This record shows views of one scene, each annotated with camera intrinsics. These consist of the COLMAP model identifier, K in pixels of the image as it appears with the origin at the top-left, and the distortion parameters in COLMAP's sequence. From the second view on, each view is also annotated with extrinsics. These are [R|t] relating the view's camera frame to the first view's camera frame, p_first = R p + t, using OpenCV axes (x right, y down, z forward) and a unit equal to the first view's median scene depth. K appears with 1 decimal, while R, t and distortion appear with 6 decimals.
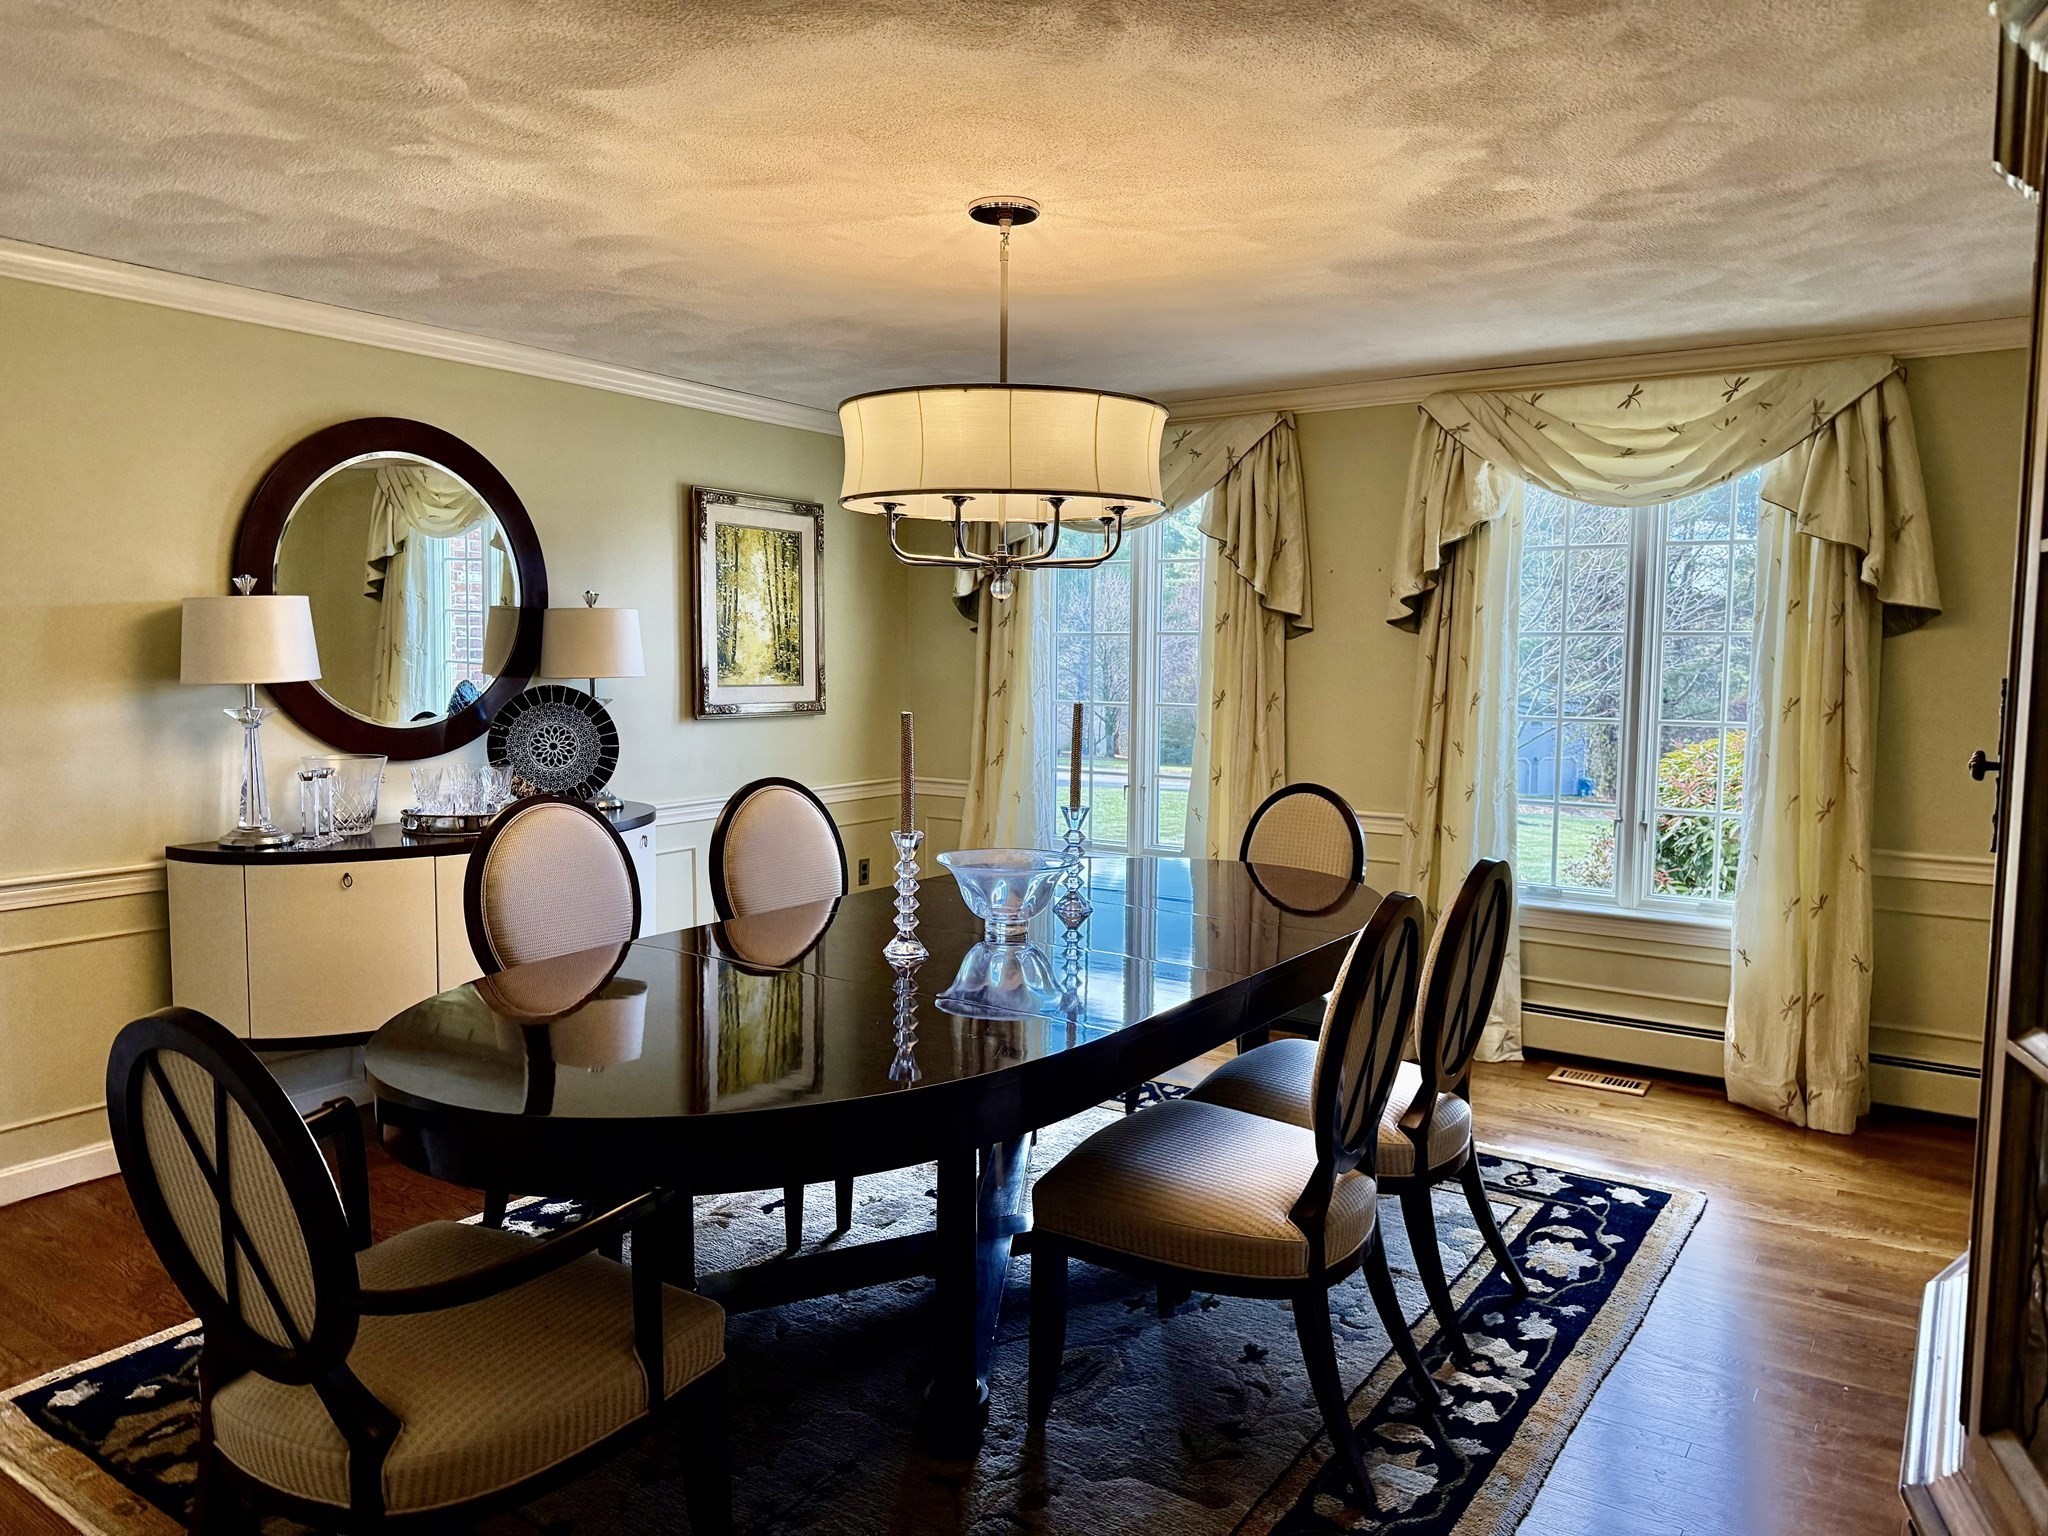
lens RADIAL K [[1427.0, 0, 1010.2], [0, 1427.0, 763.1], [0, 0, 1]] dist [0.008176, -0.002861]
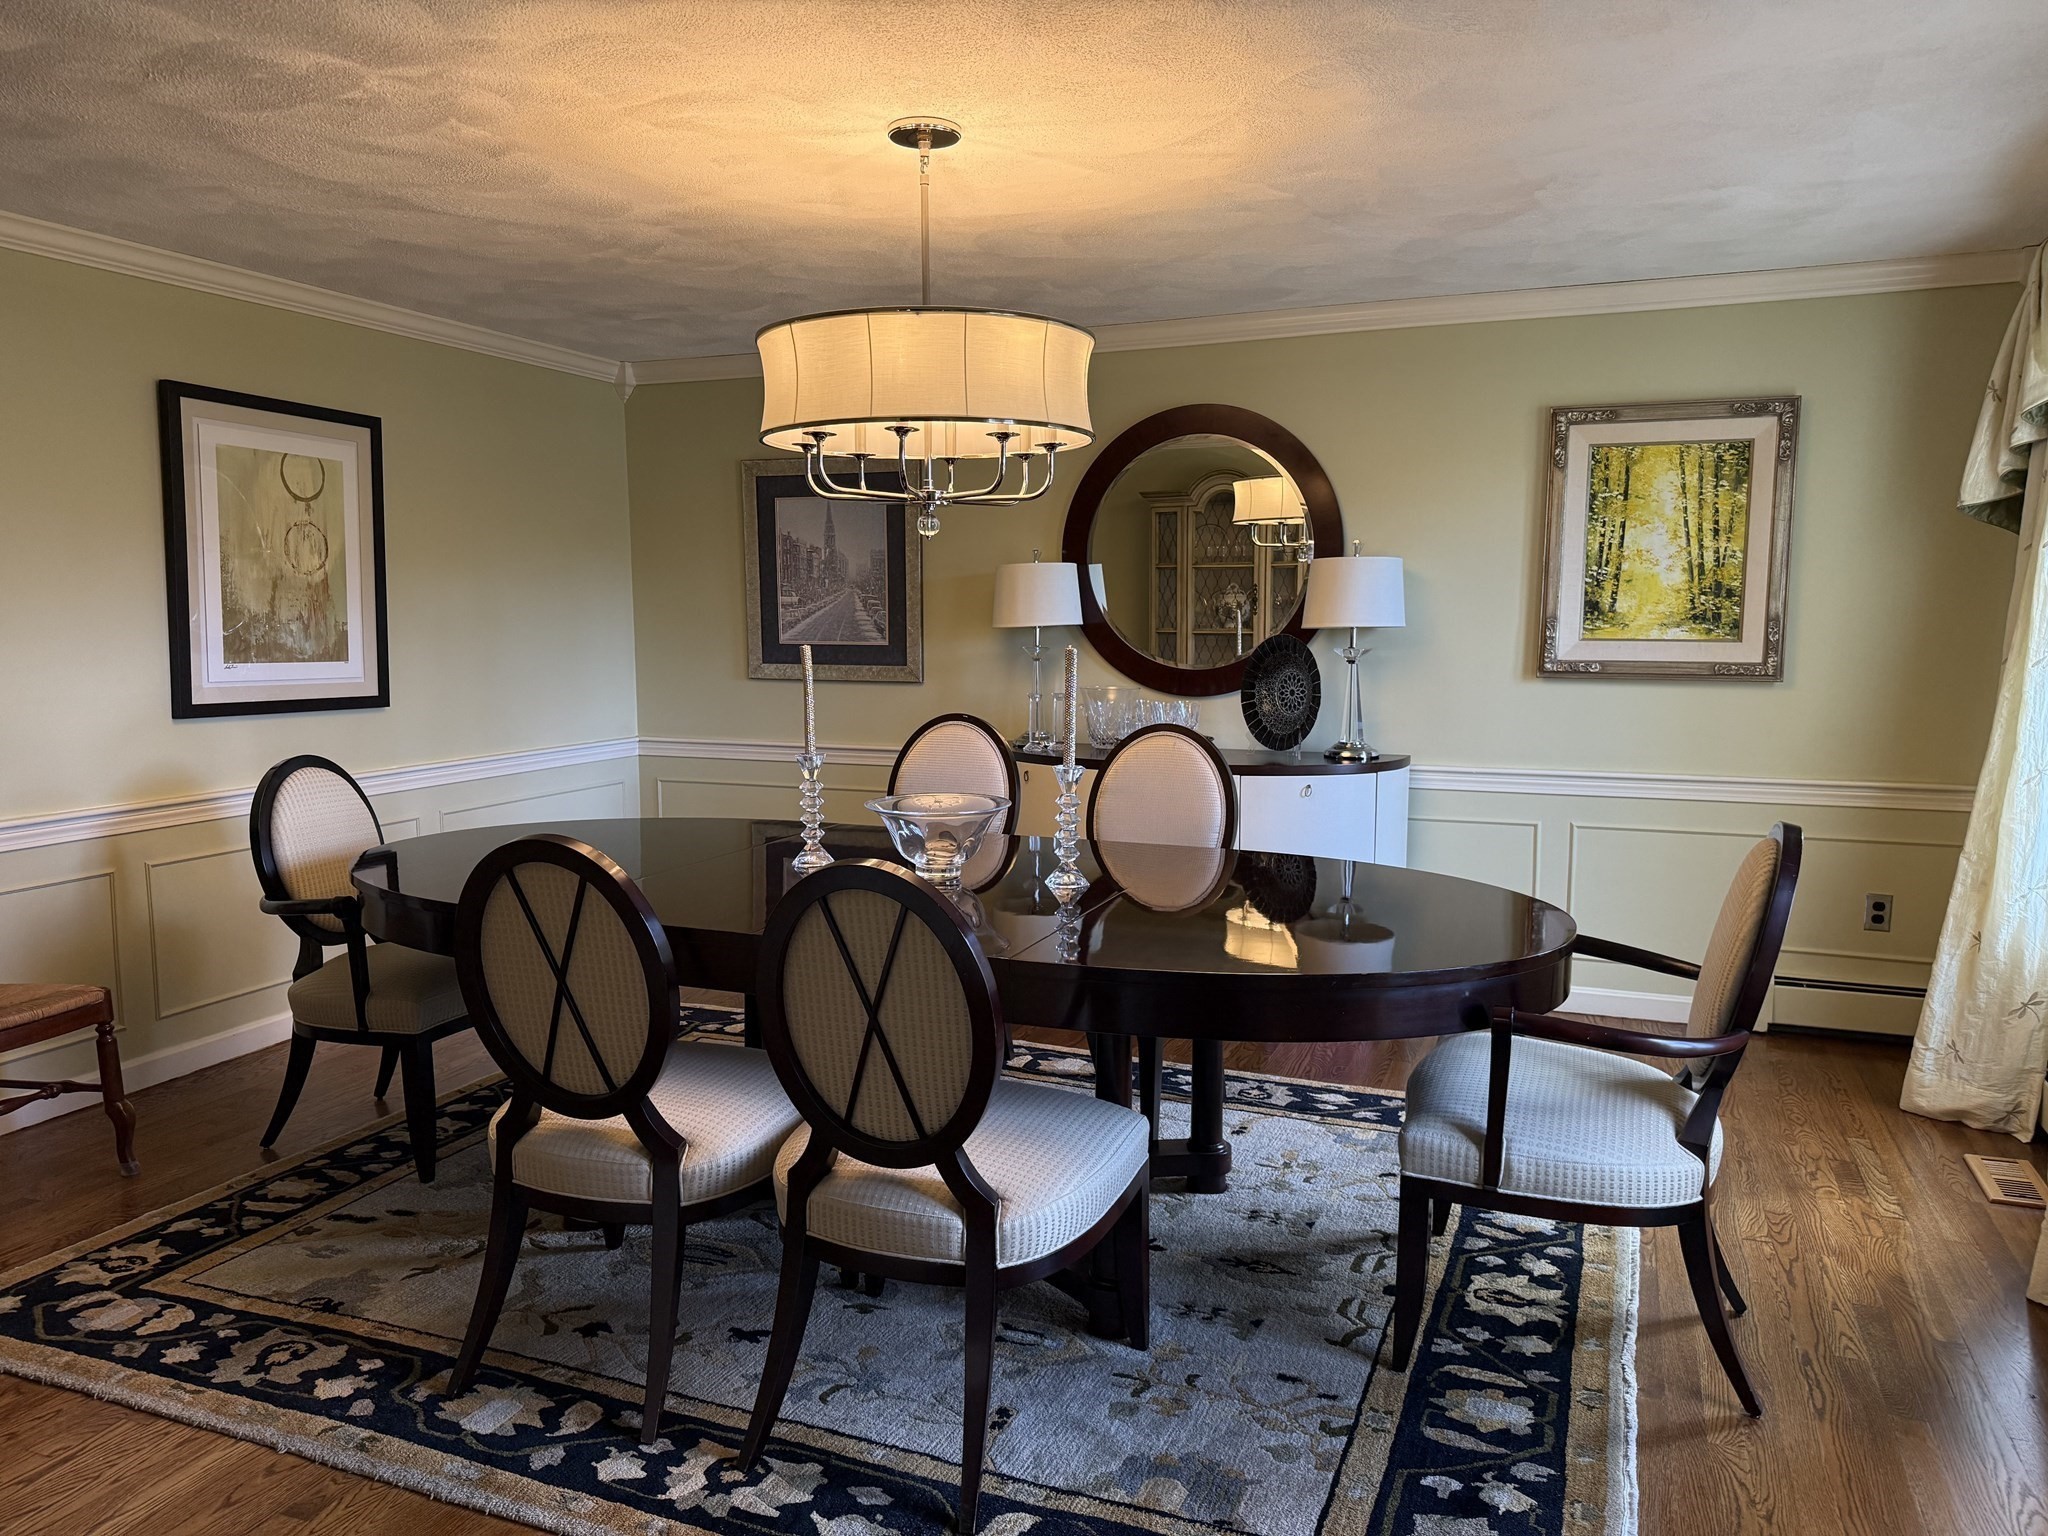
lens RADIAL K [[1427.0, 0, 1014.1], [0, 1427.0, 777.5], [0, 0, 1]] dist [0.008176, -0.002861]
pose [[0.215873, 0.103788, -0.970890, 0.540482], [-0.073751, 0.993227, 0.089778, -0.023050], [0.973632, 0.052223, 0.222065, 0.472089]]
